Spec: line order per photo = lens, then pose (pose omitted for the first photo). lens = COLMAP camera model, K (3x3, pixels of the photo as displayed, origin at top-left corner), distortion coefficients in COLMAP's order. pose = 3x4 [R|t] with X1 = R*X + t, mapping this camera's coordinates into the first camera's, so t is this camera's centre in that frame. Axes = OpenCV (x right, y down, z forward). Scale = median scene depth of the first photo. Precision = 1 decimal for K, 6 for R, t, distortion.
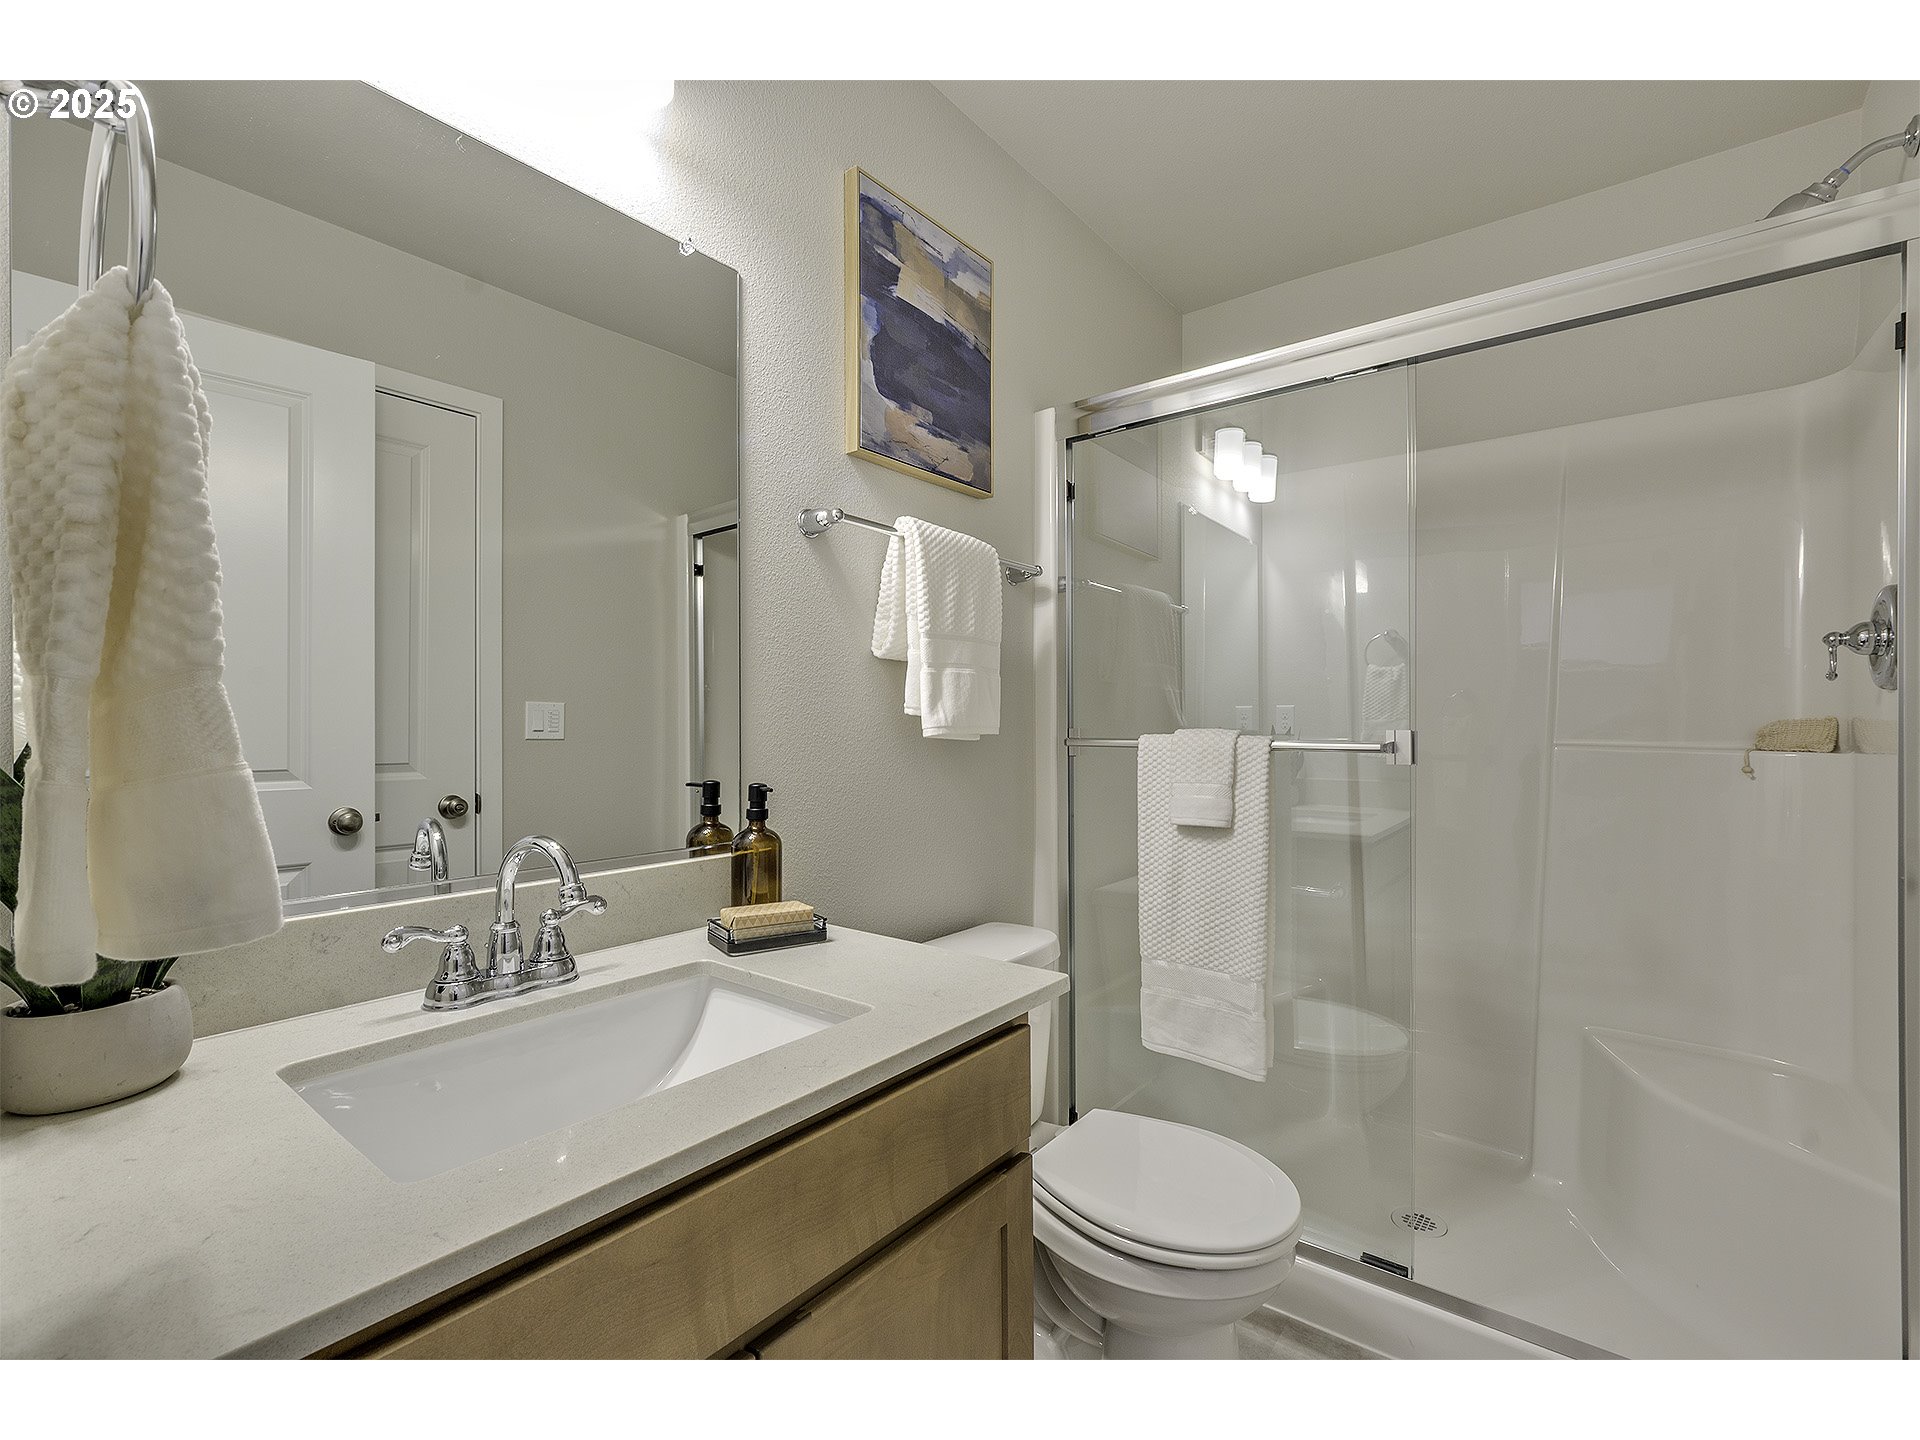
lens RADIAL K [[909.4, 0, 960.0], [0, 909.4, 720.0], [0, 0, 1]] dist [-0.001887, -0.000100]
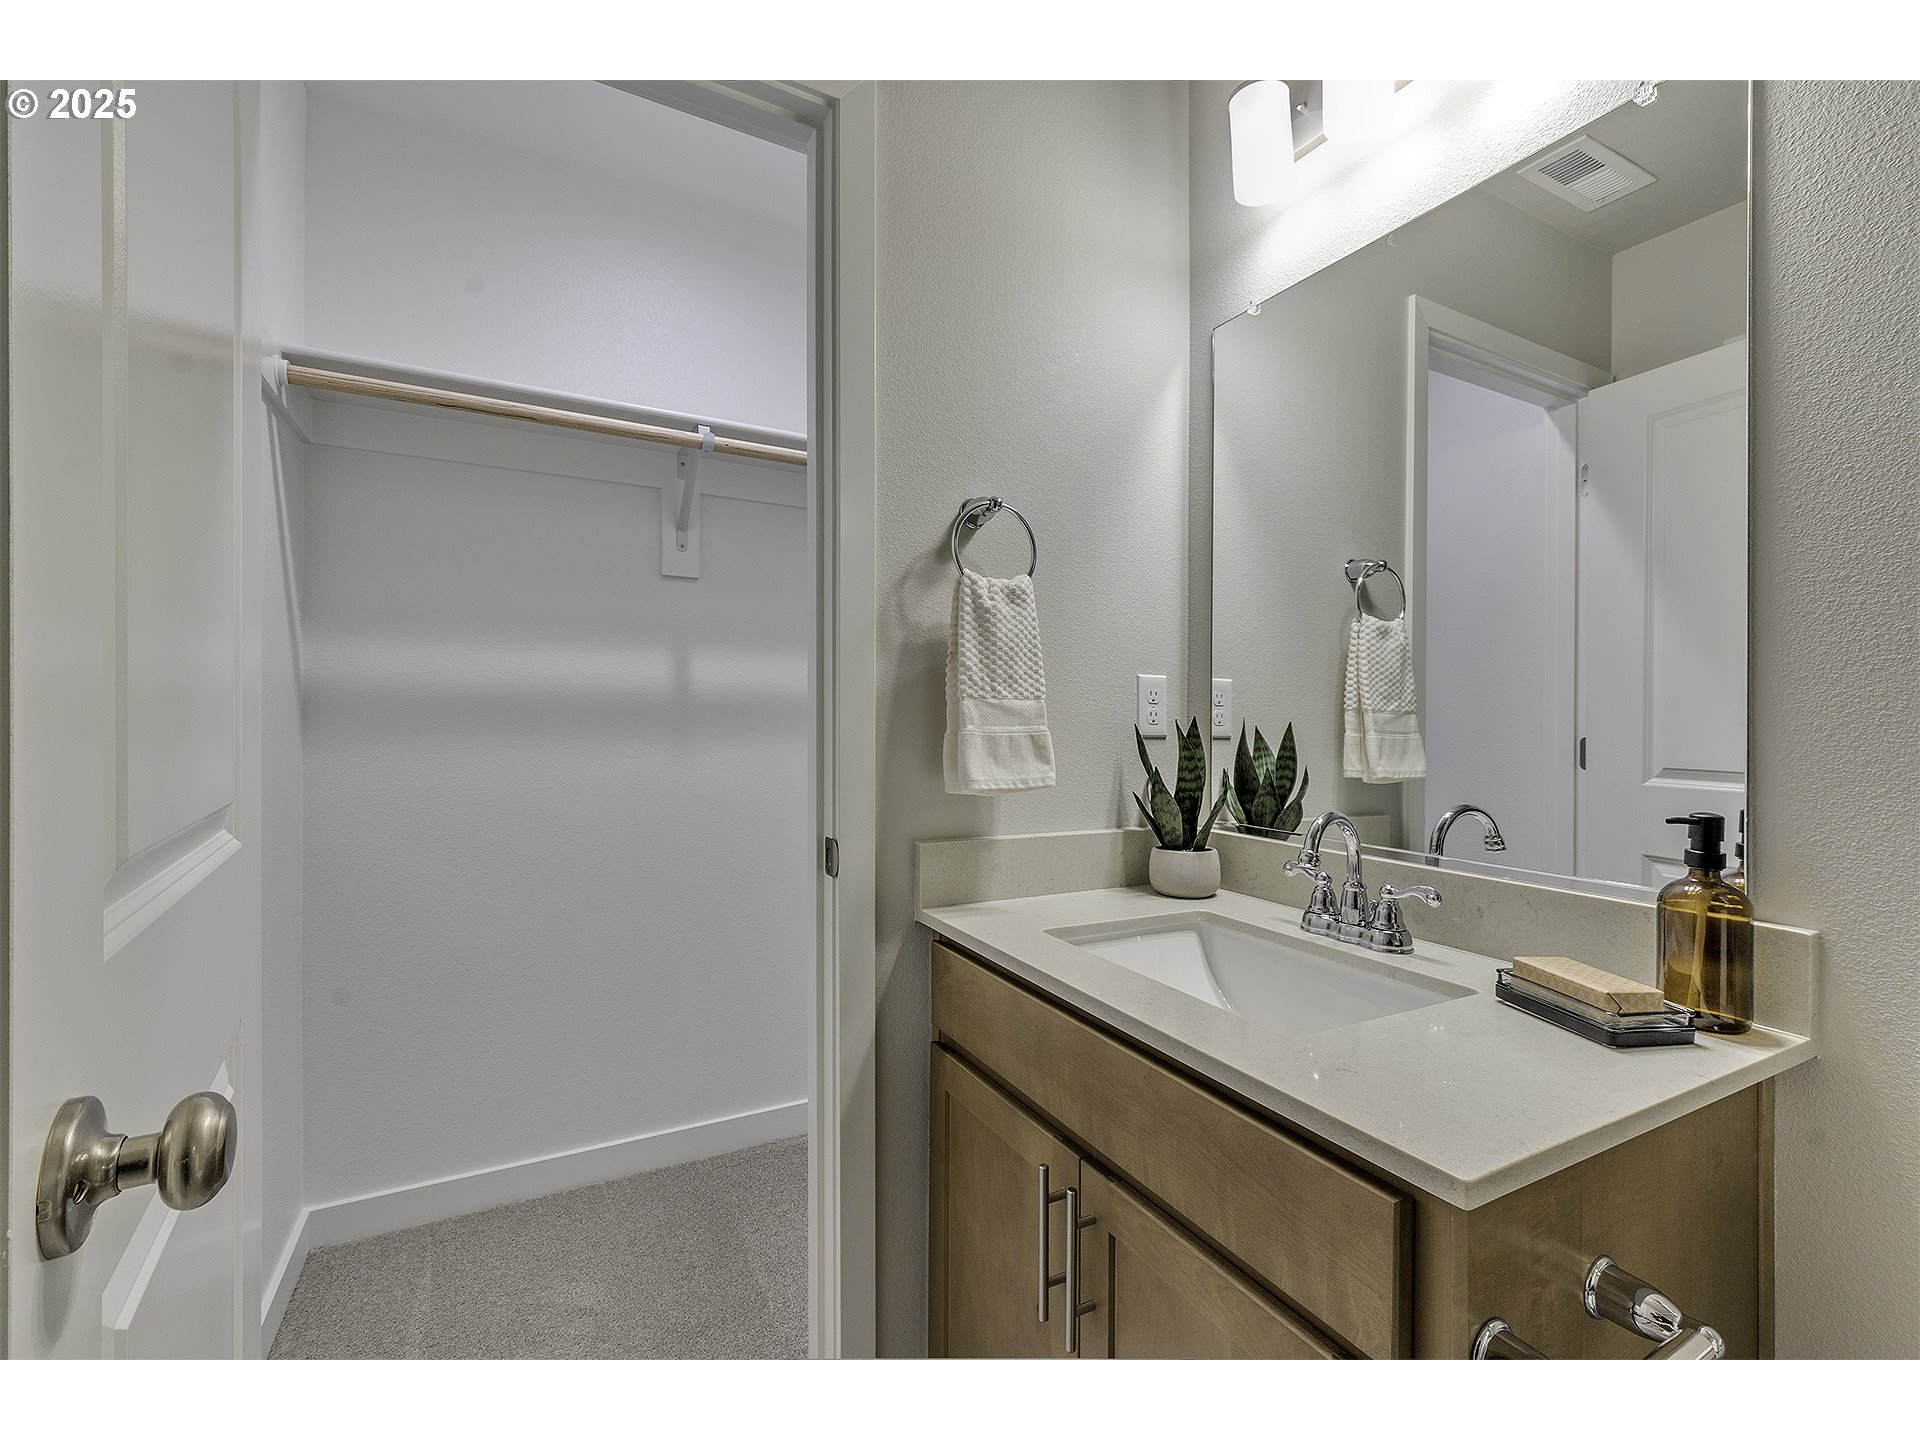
lens RADIAL K [[836.5, 0, 966.6], [0, 836.5, 723.2], [0, 0, 1]] dist [-0.001841, 0.000120]
pose [[-0.426536, -0.002287, -0.904468, 0.788126], [-0.010102, 0.999946, 0.002236, 0.008524], [0.904414, 0.010091, -0.426536, 1.050431]]
